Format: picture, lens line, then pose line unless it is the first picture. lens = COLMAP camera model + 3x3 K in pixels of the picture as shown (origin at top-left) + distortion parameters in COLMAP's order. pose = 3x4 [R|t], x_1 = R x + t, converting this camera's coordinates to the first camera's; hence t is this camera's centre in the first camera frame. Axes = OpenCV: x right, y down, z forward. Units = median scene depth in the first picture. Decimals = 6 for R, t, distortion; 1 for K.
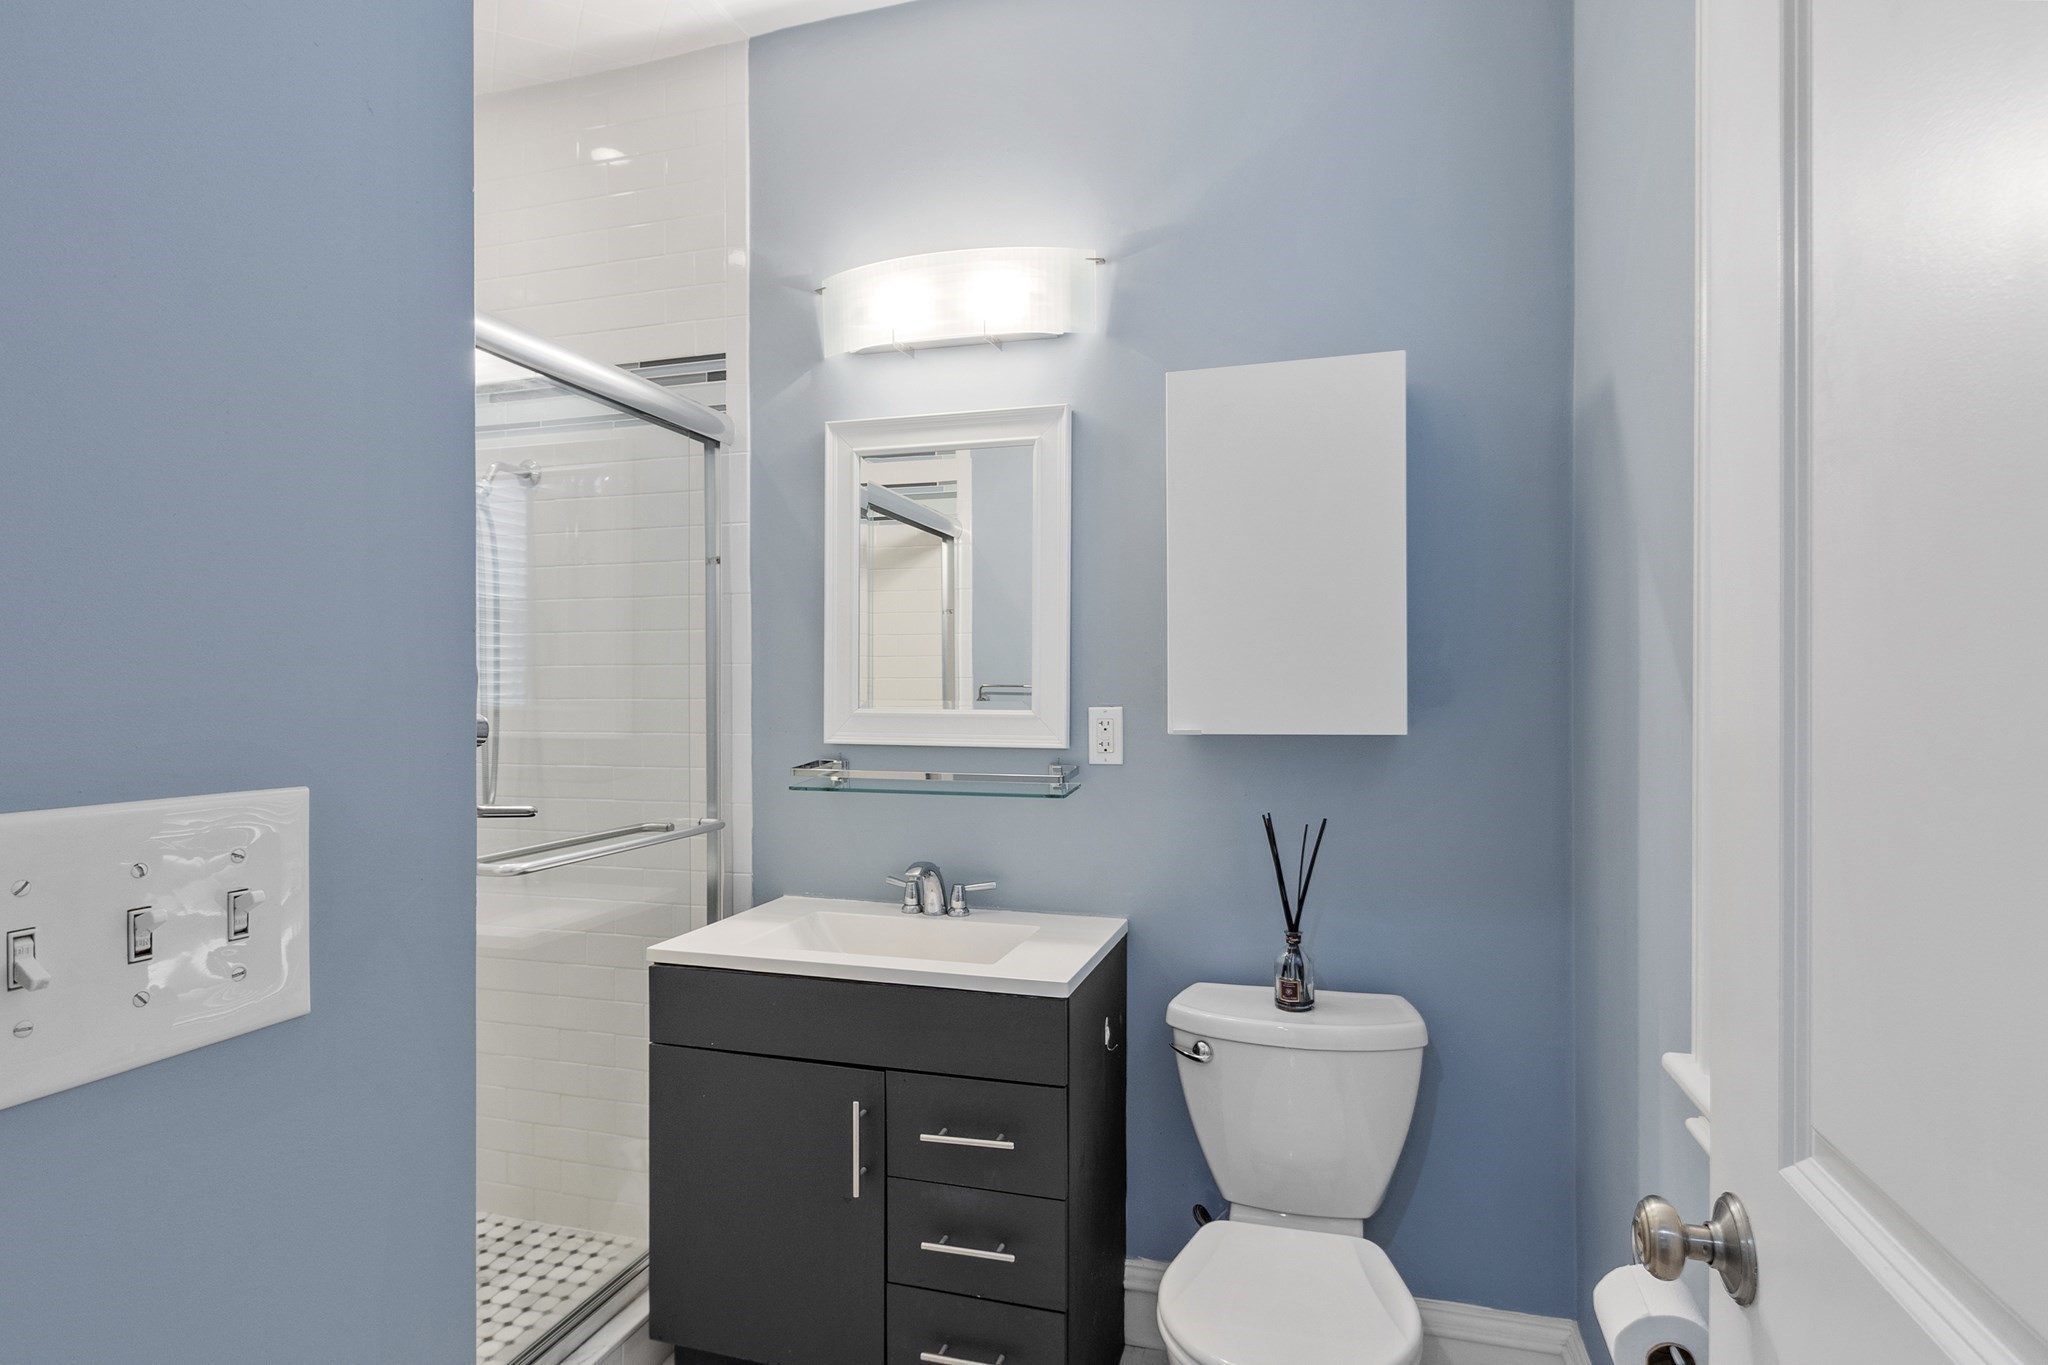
lens RADIAL K [[1068.7, 0, 1013.8], [0, 1068.7, 683.9], [0, 0, 1]] dist [0.000971, -0.000339]
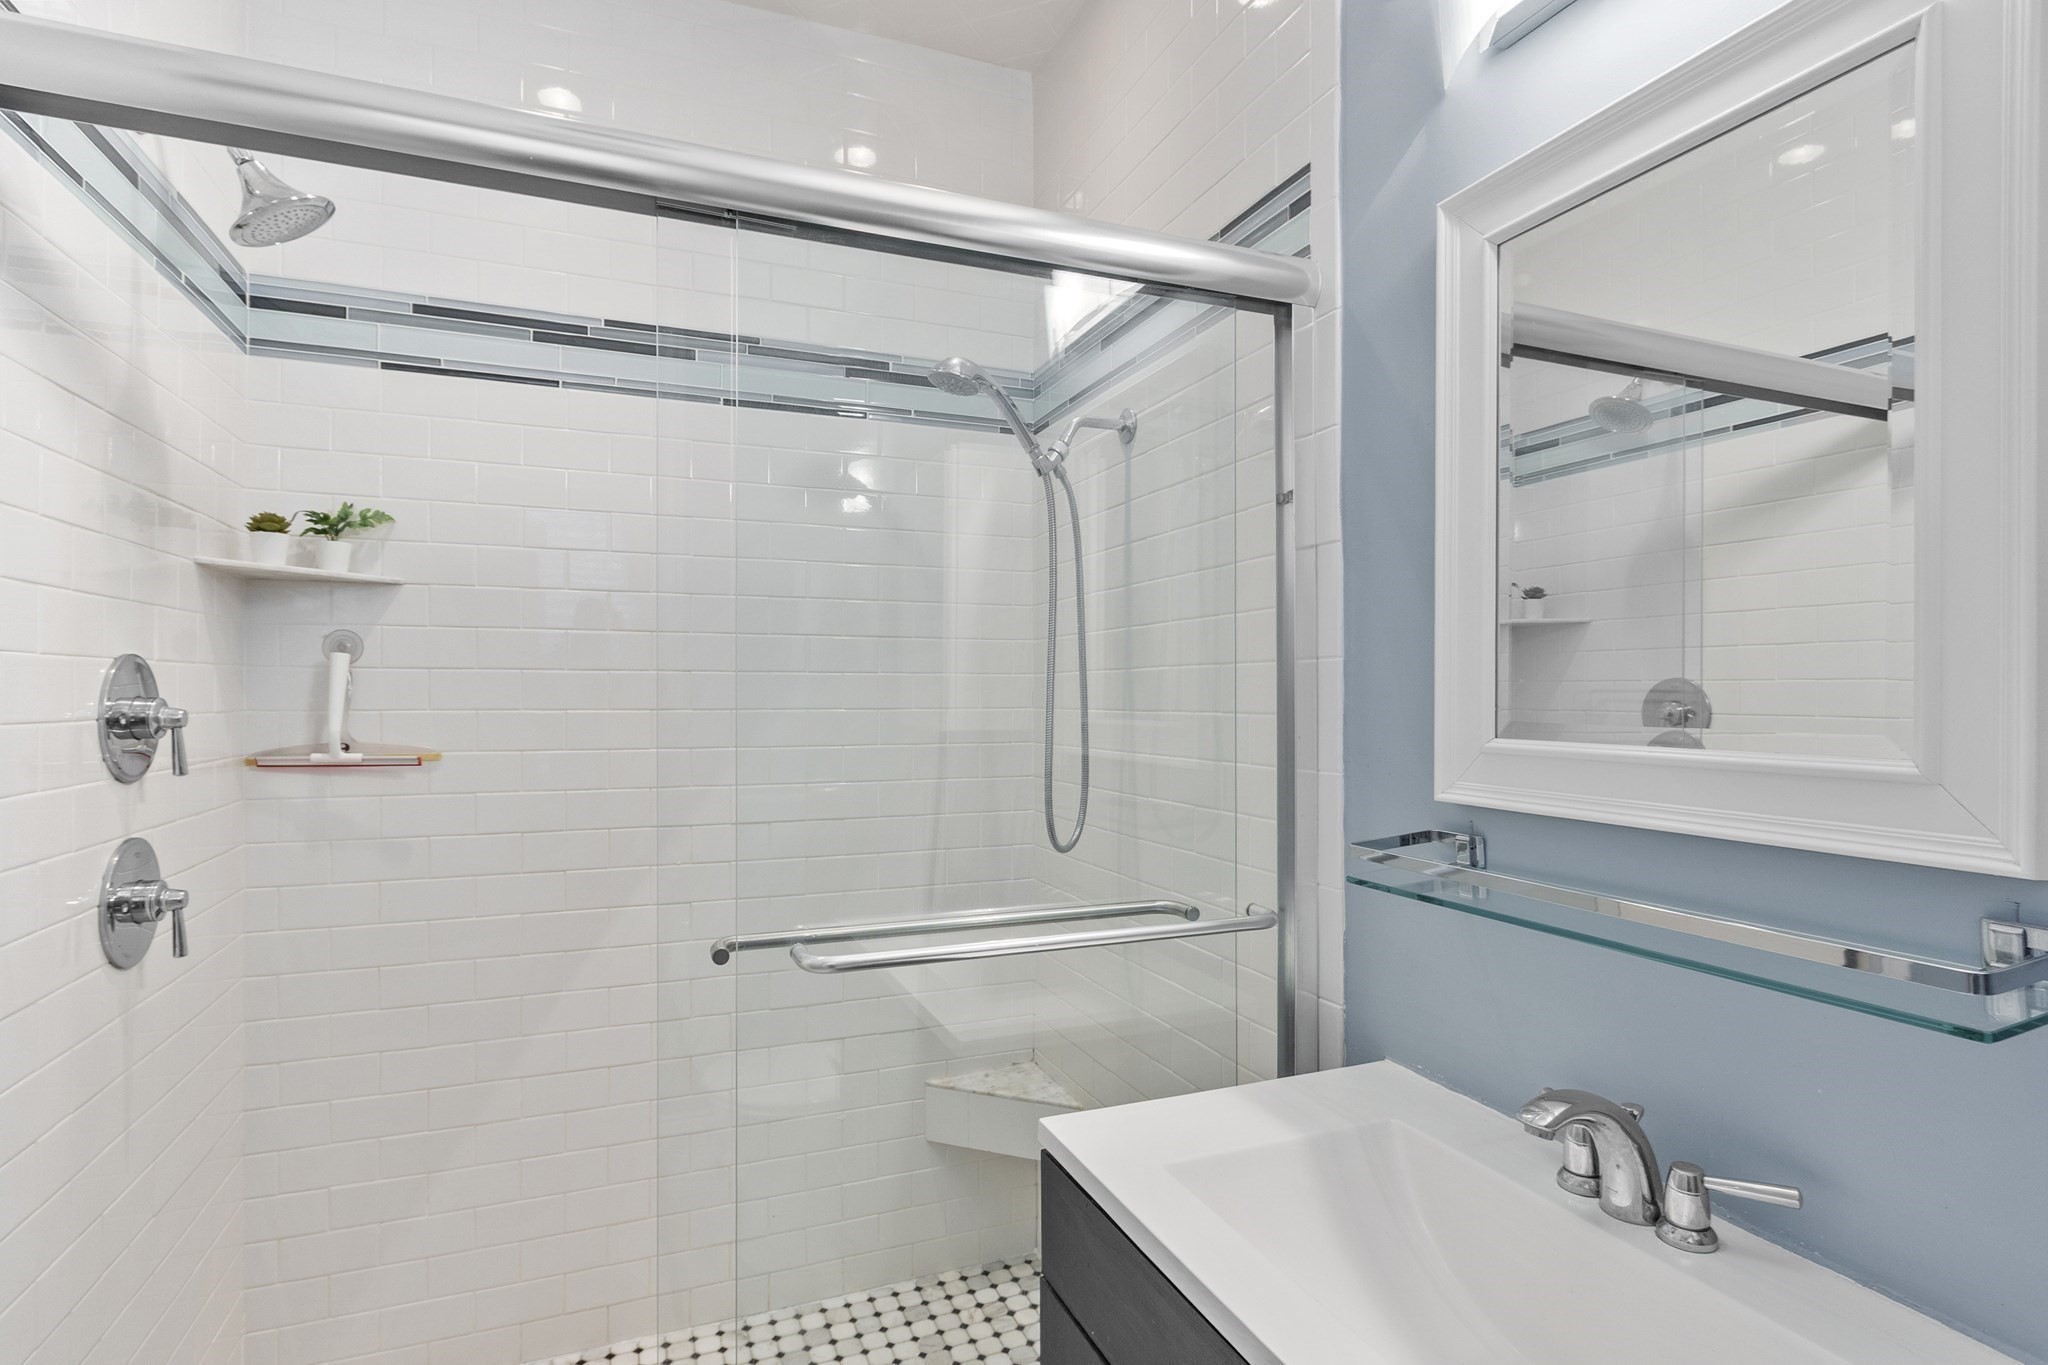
lens RADIAL K [[1062.2, 0, 1028.1], [0, 1062.2, 666.9], [0, 0, 1]] dist [0.017135, -0.000198]
pose [[0.629490, -0.014470, -0.776874, 0.110444], [-0.005207, 0.999726, -0.022840, 0.001280], [0.776991, 0.018423, 0.629242, 0.491009]]
